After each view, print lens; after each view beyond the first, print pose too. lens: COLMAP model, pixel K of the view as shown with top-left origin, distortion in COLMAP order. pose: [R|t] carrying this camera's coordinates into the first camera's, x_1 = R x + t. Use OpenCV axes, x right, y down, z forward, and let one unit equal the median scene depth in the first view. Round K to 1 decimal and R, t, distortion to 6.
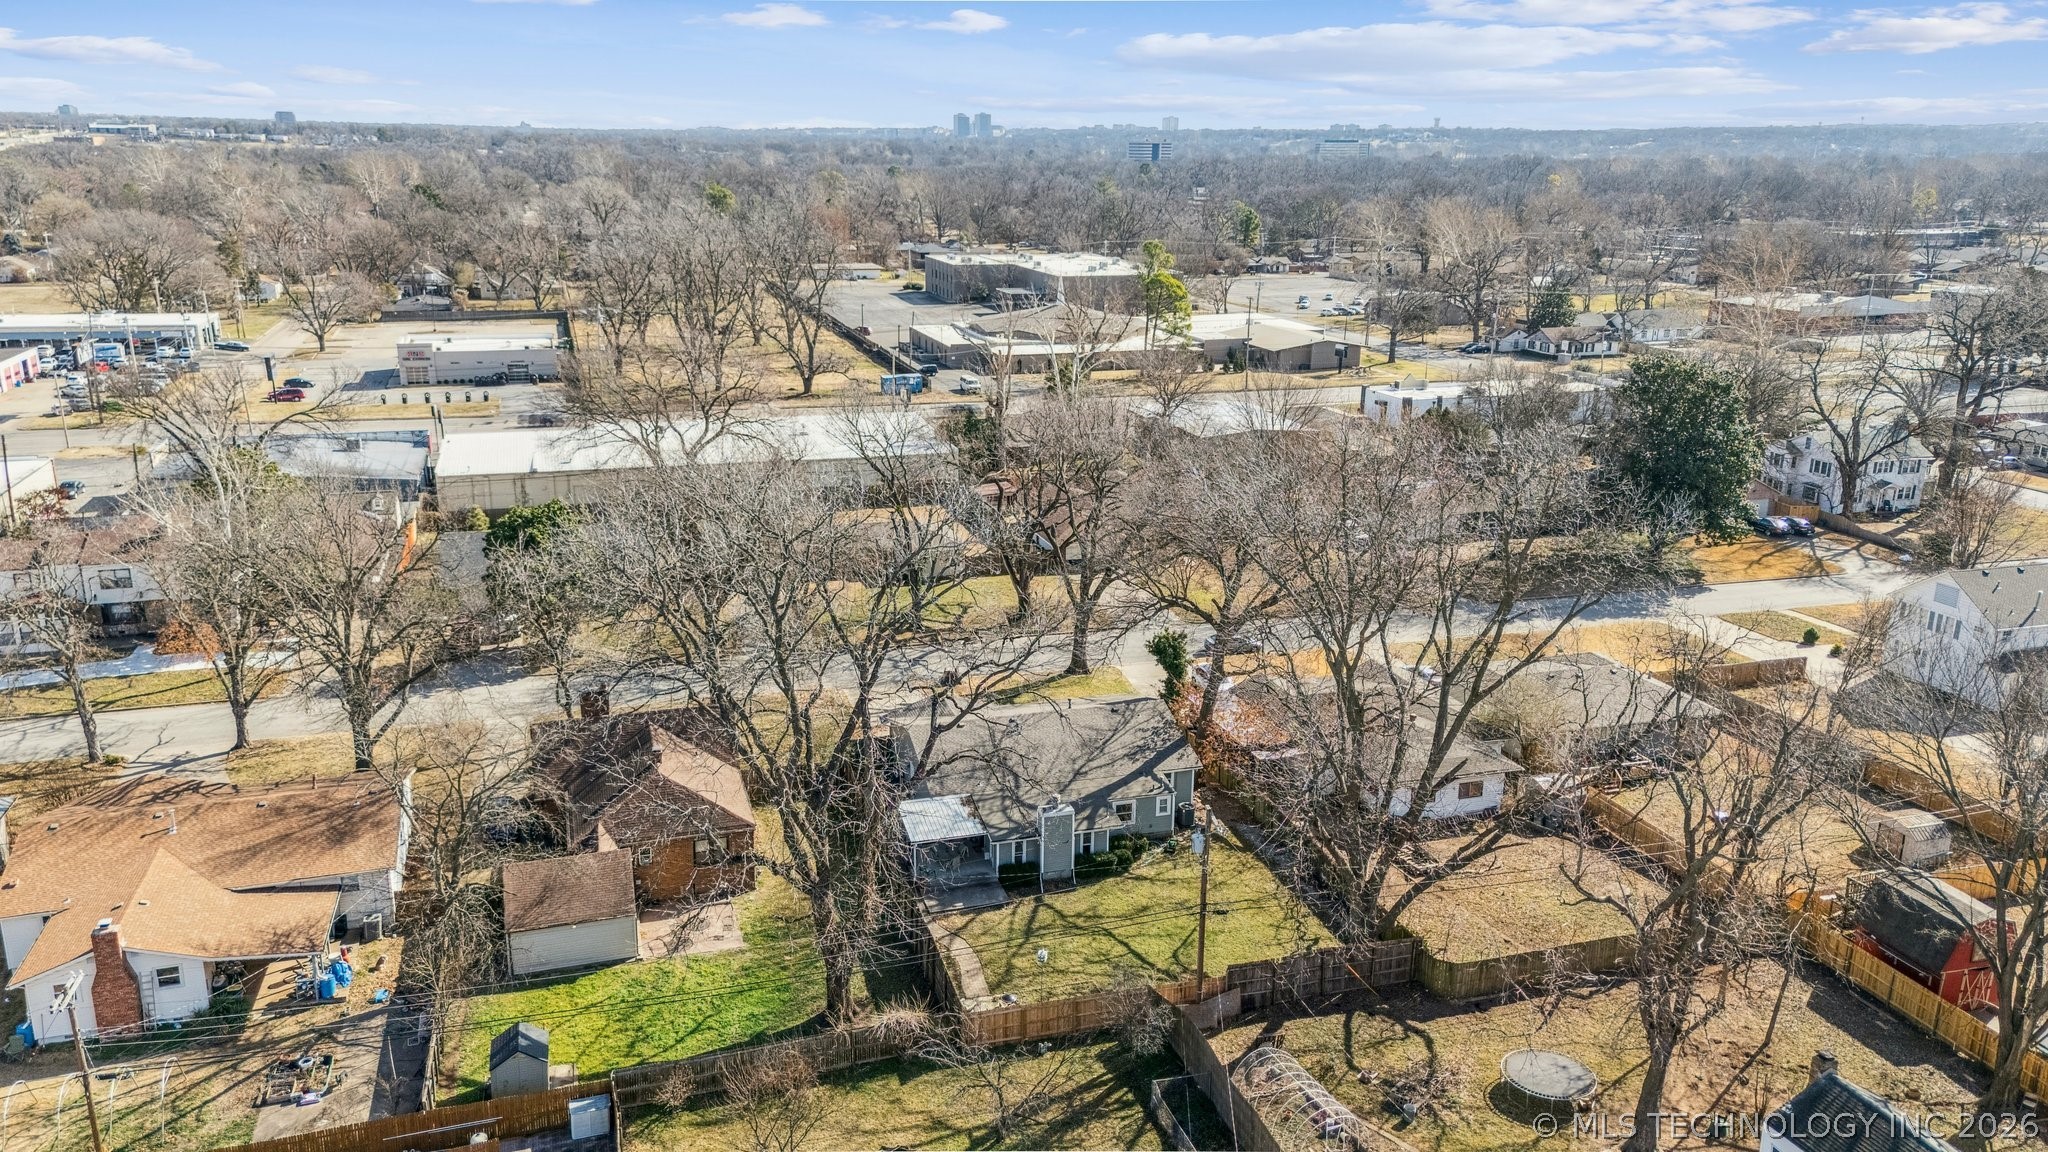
lens RADIAL K [[1493.8, 0, 1024.0], [0, 1493.8, 576.0], [0, 0, 1]] dist [0.093642, -0.003016]
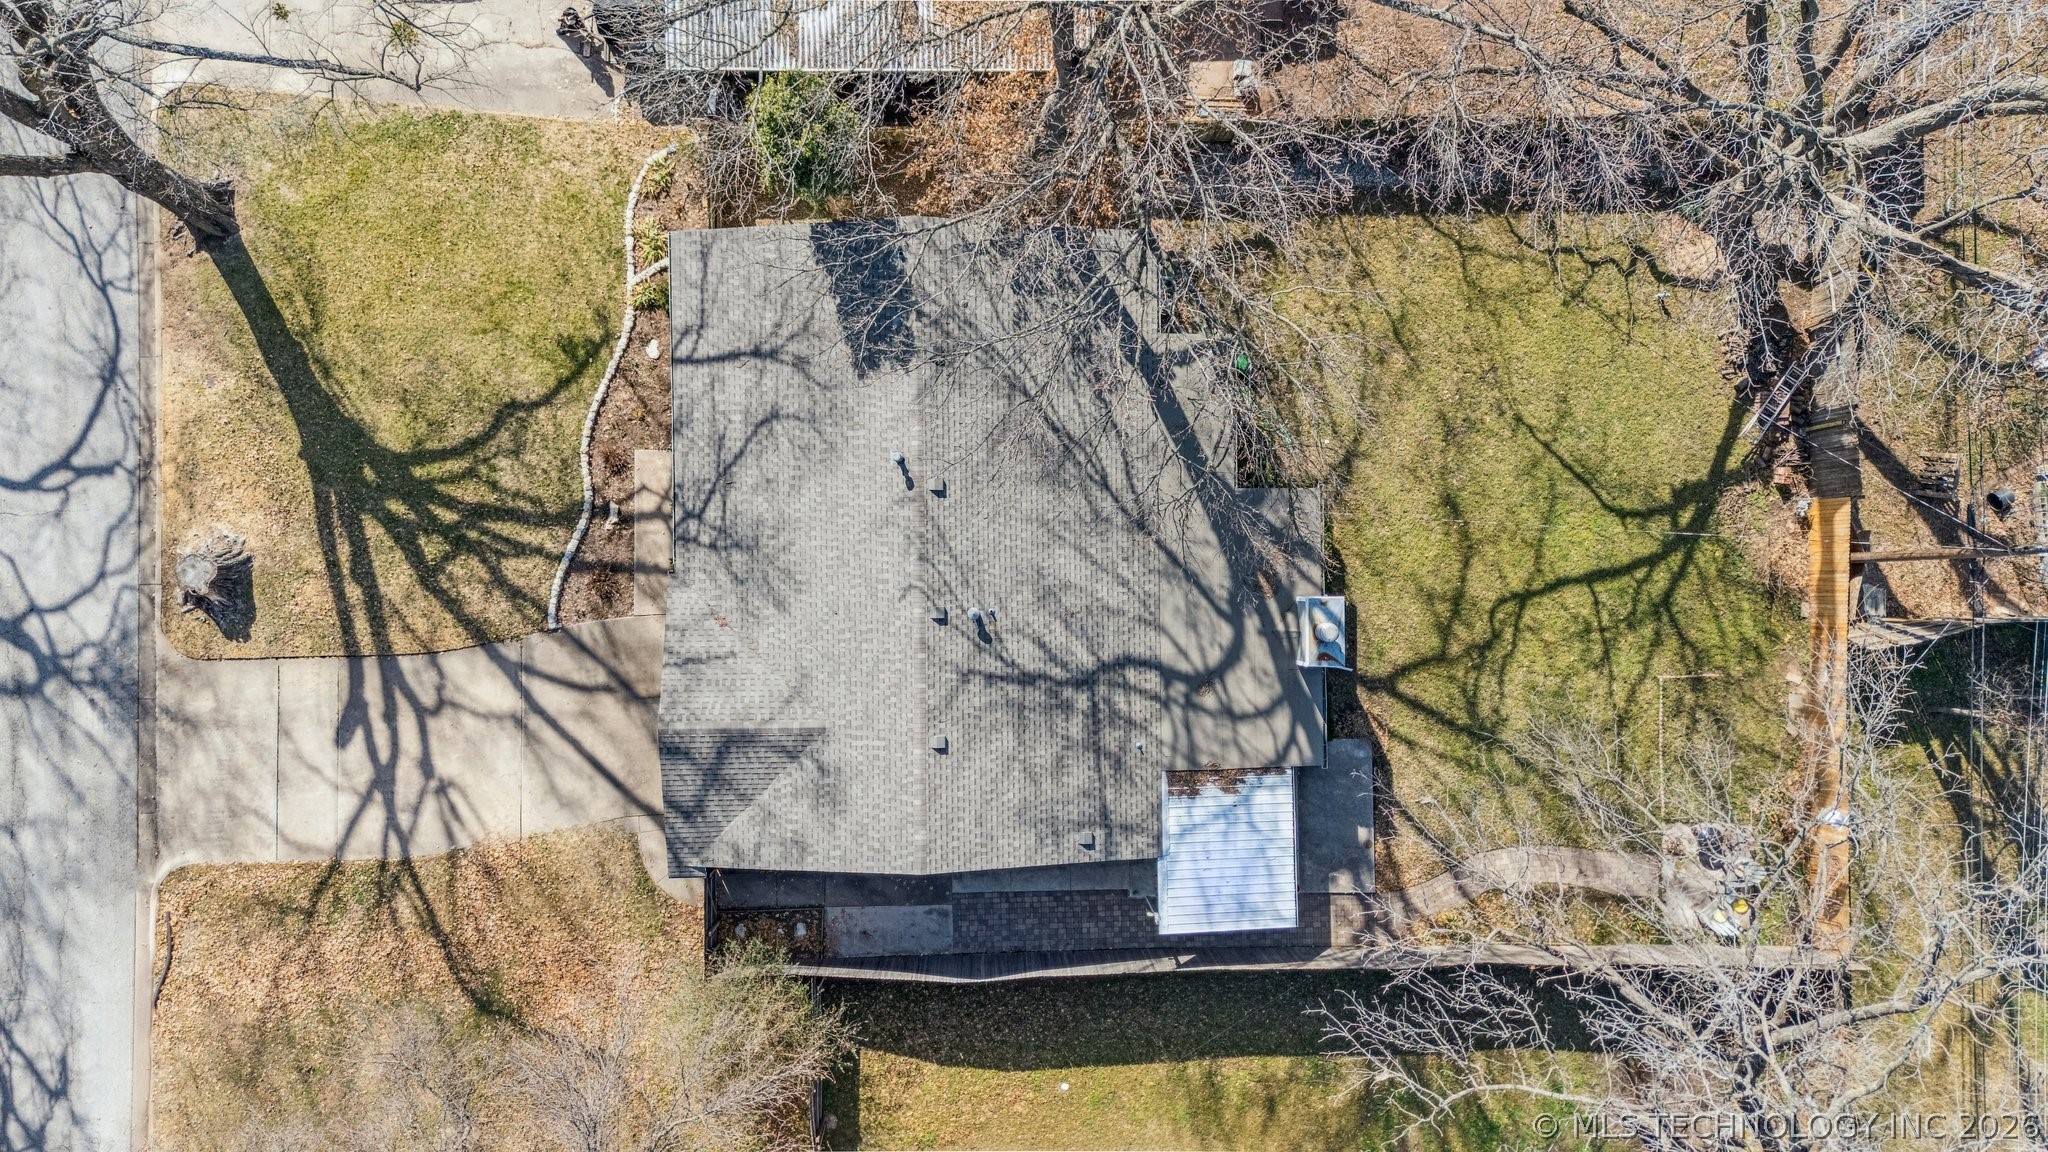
lens RADIAL K [[1493.8, 0, 1024.0], [0, 1493.8, 576.0], [0, 0, 1]] dist [0.093642, -0.003016]
pose [[0.289762, -0.957037, -0.010867, 0.016507], [0.264723, 0.069229, 0.961836, -0.343361], [-0.919761, -0.281581, 0.273410, 0.986551]]
